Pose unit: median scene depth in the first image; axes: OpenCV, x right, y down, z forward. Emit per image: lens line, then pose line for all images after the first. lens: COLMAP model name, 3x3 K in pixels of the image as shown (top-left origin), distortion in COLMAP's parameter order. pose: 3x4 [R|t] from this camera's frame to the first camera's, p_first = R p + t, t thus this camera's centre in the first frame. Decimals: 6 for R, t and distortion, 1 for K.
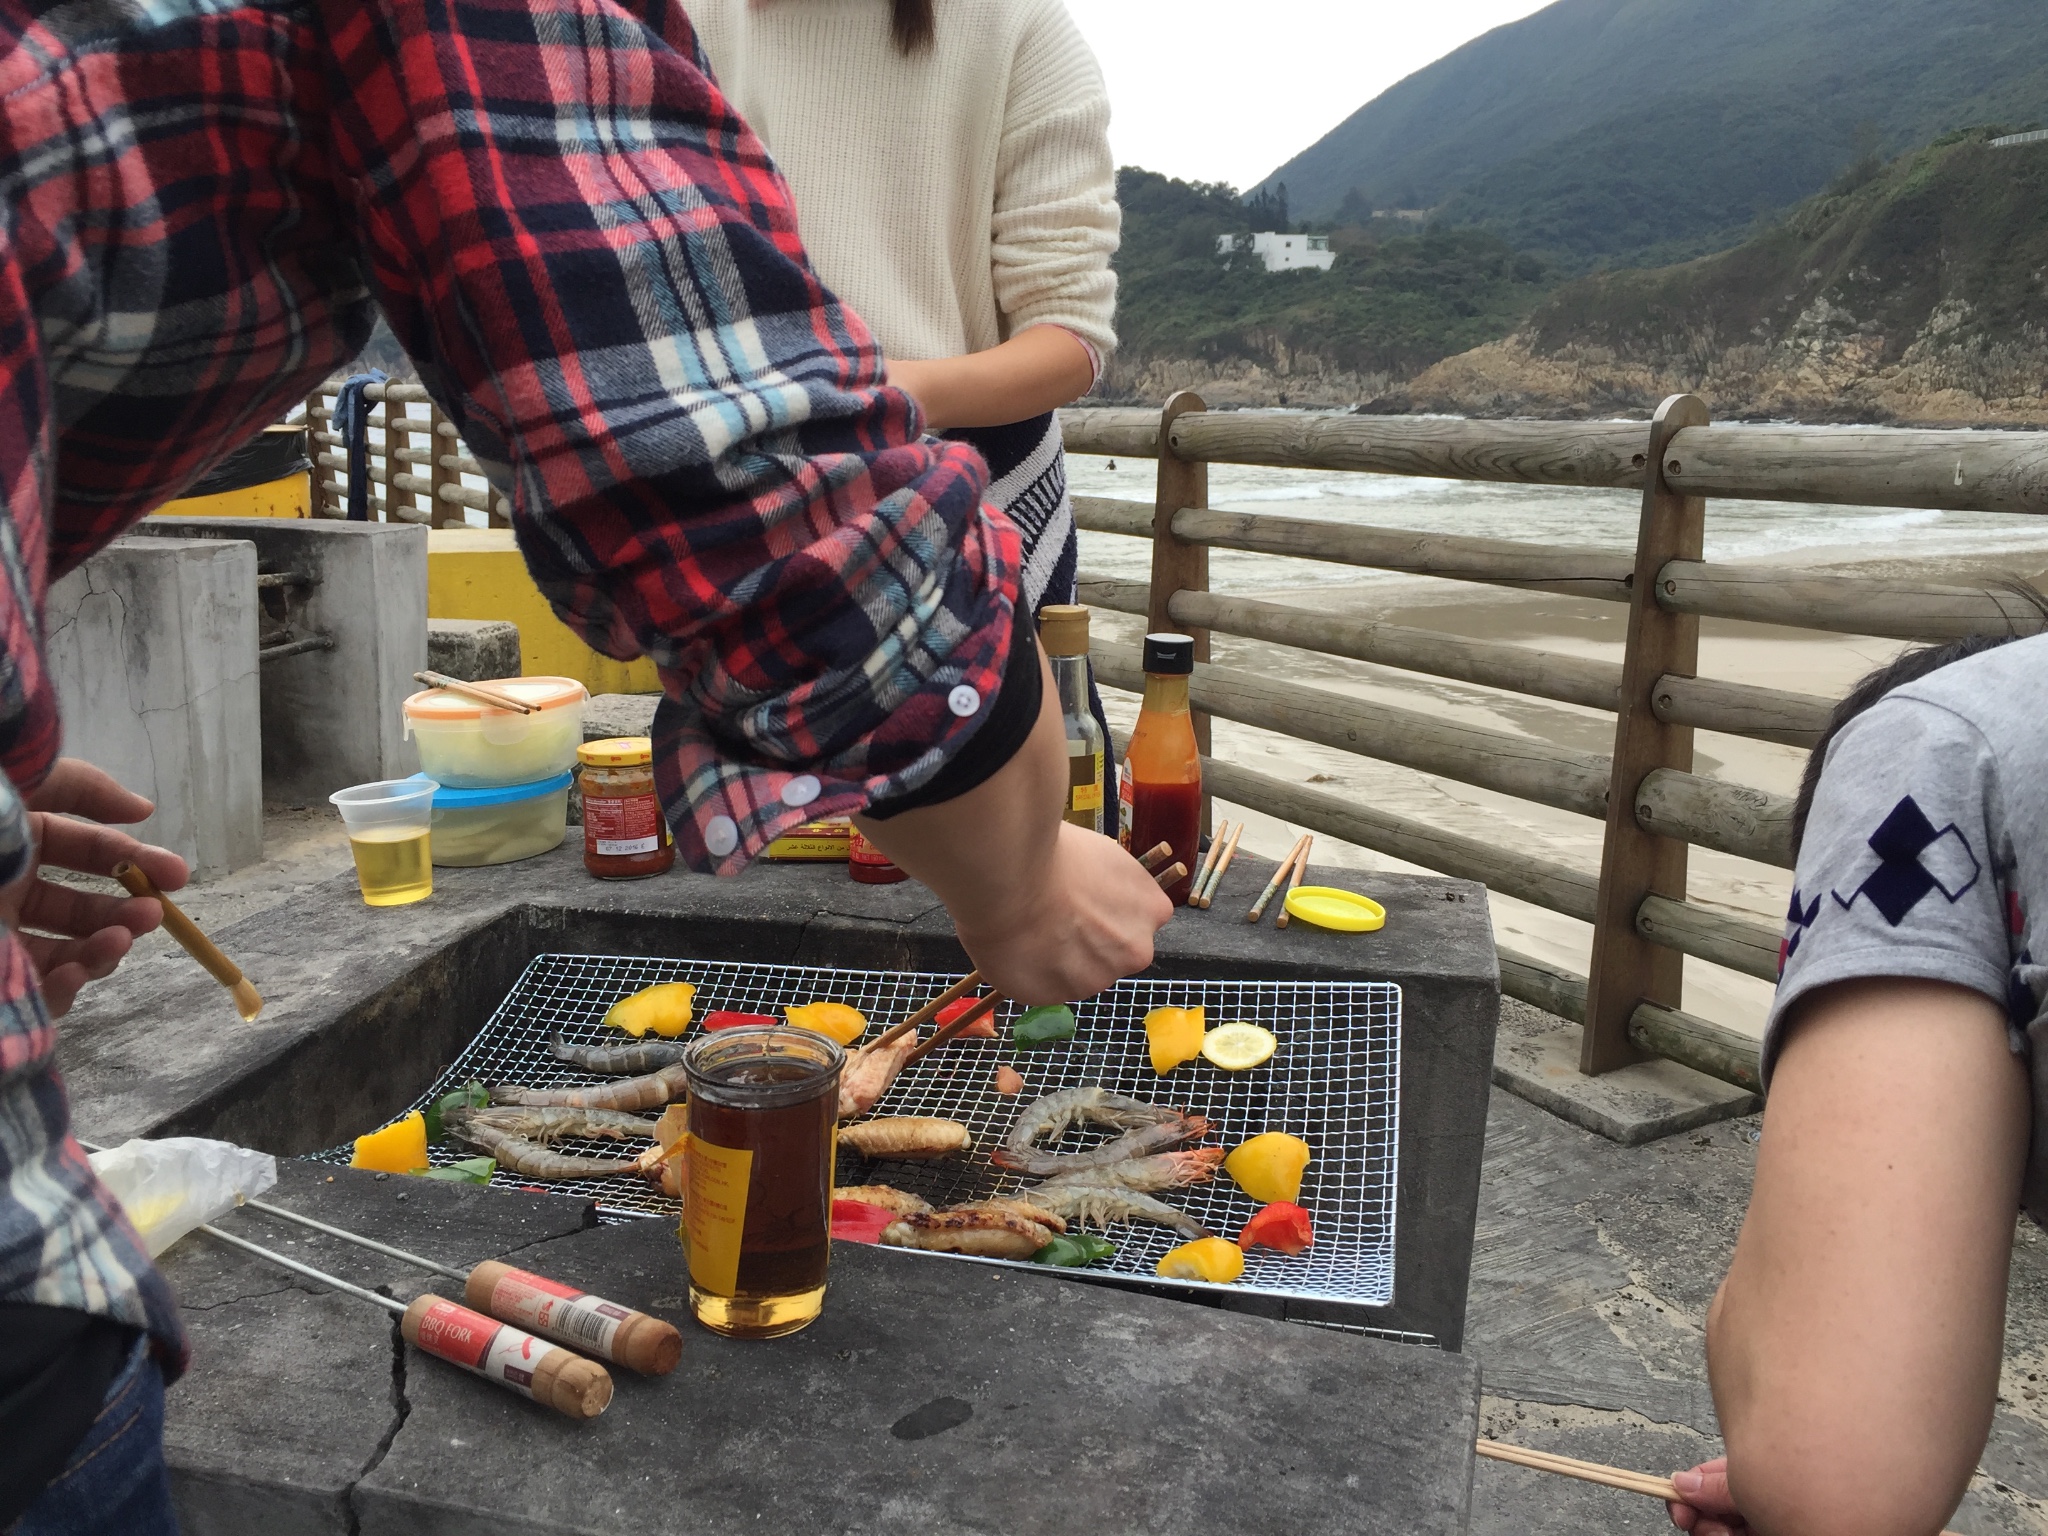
lens RADIAL K [[1700.2, 0, 1027.2], [0, 1700.2, 744.4], [0, 0, 1]] dist [0.067612, -0.094684]
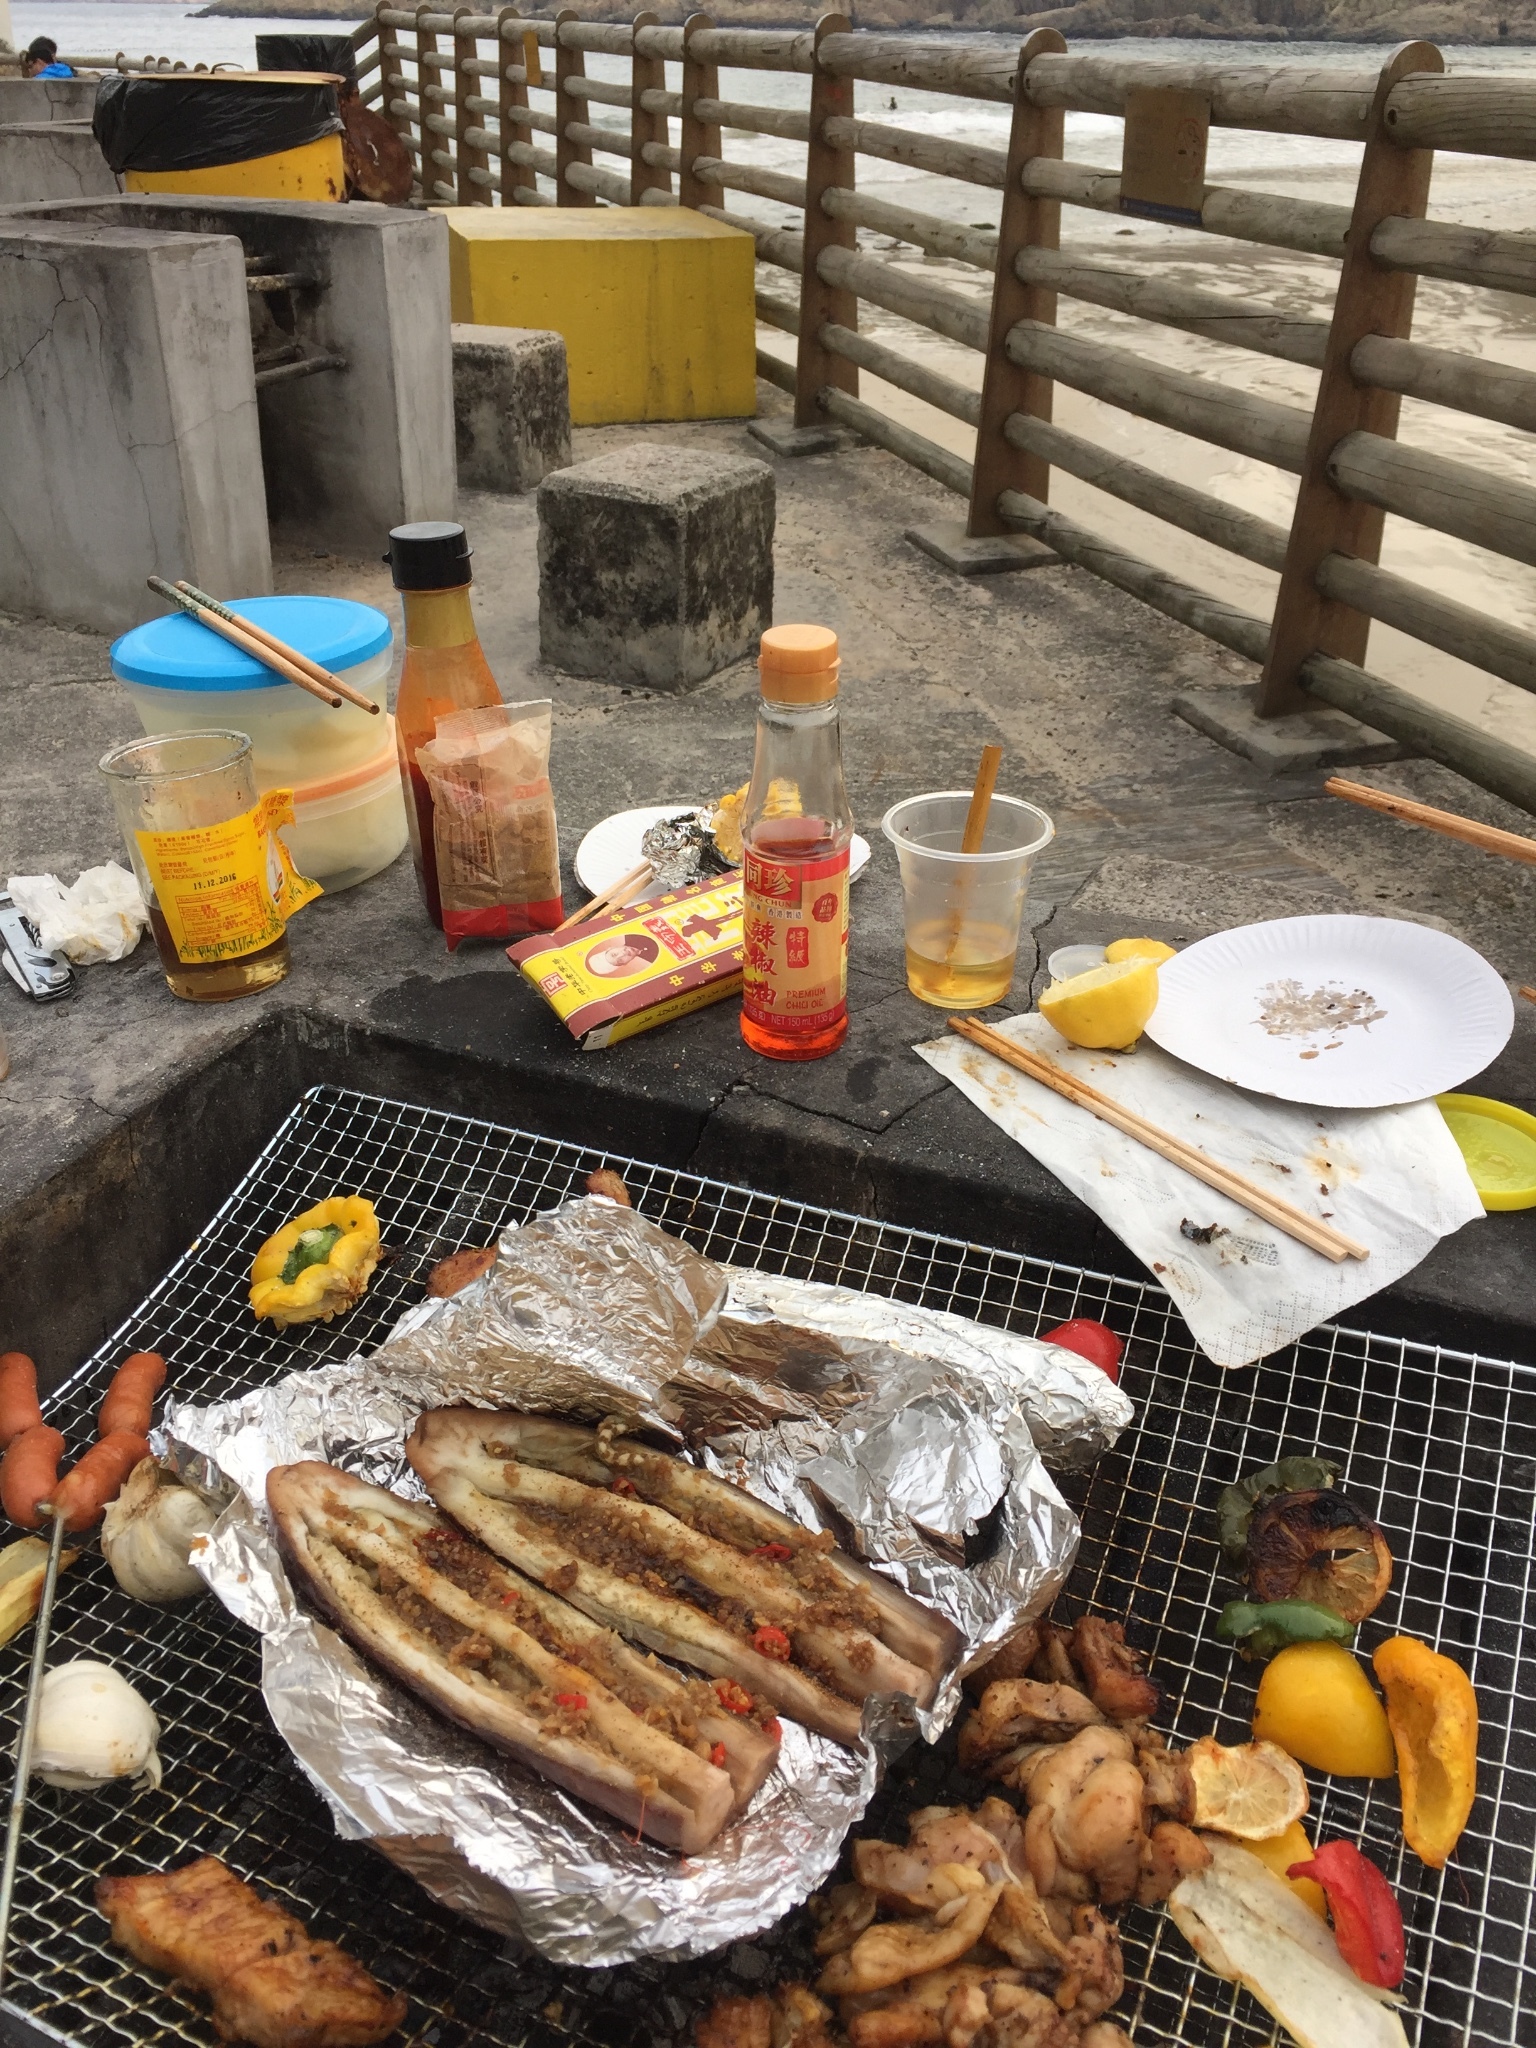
lens RADIAL K [[1700.2, 0, 801.5], [0, 1700.2, 1001.6], [0, 0, 1]] dist [0.067612, -0.094684]
pose [[0.980938, 0.097922, -0.167843, -0.000926], [-0.040891, 0.948428, 0.314343, -0.068231], [0.189968, -0.301487, 0.934354, 0.260984]]
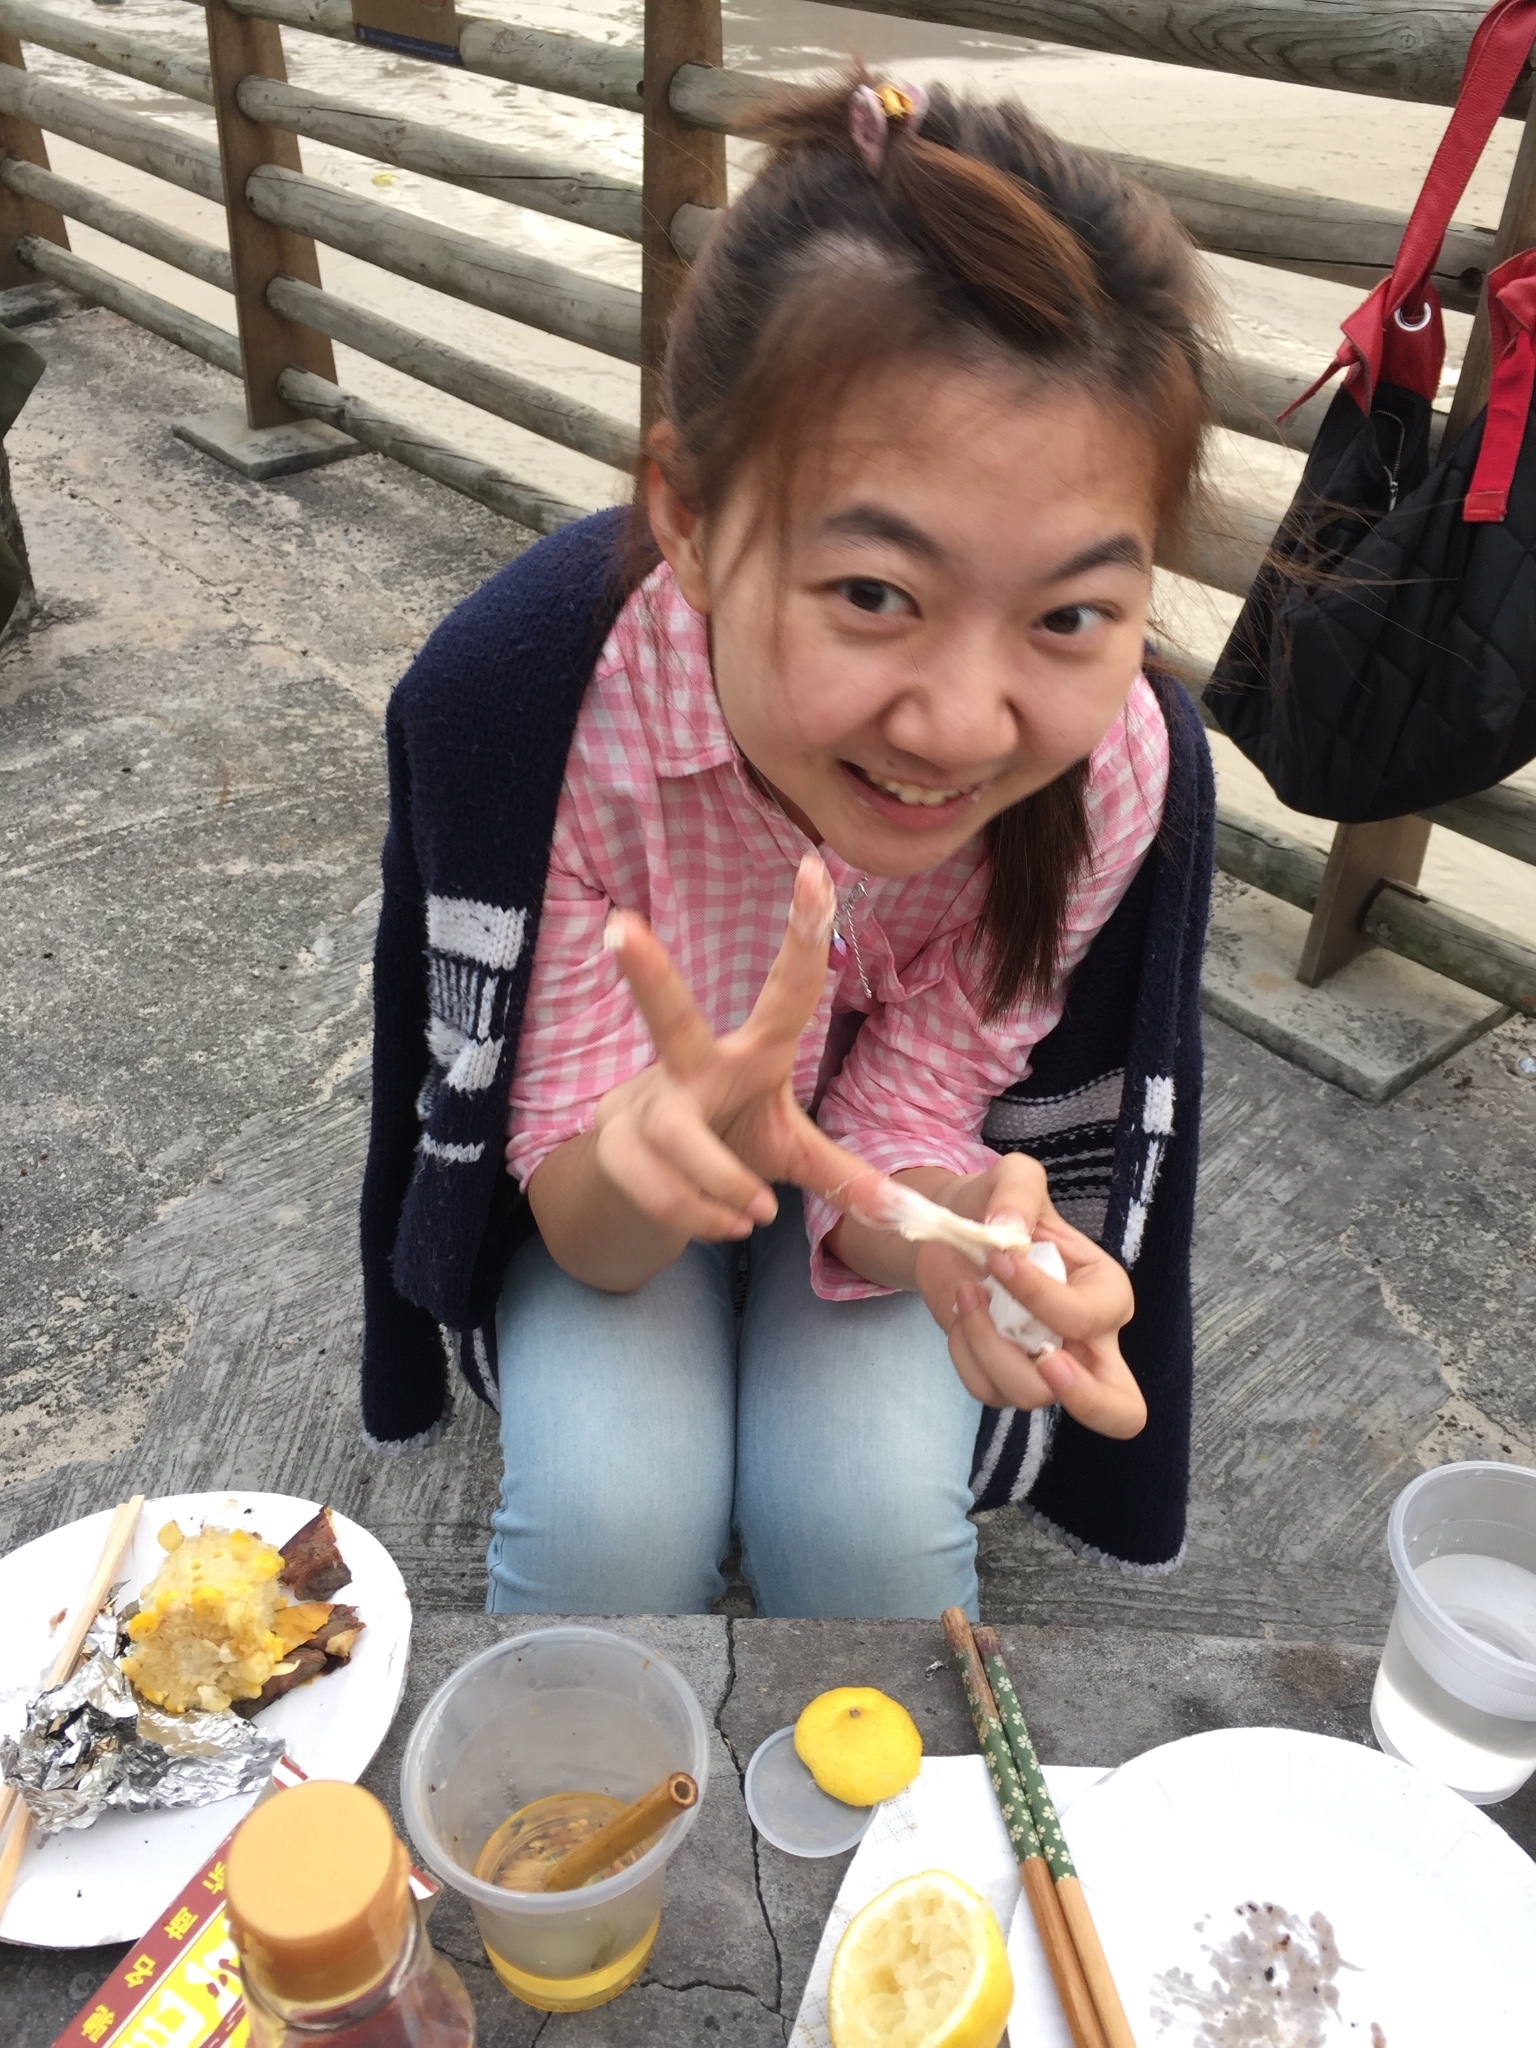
lens RADIAL K [[1700.2, 0, 775.7], [0, 1700.2, 986.5], [0, 0, 1]] dist [0.067612, -0.094684]
pose [[0.979289, -0.105679, 0.172697, -0.040297], [0.023811, 0.907165, 0.420101, -0.161006], [-0.201061, -0.407288, 0.890893, 0.472545]]
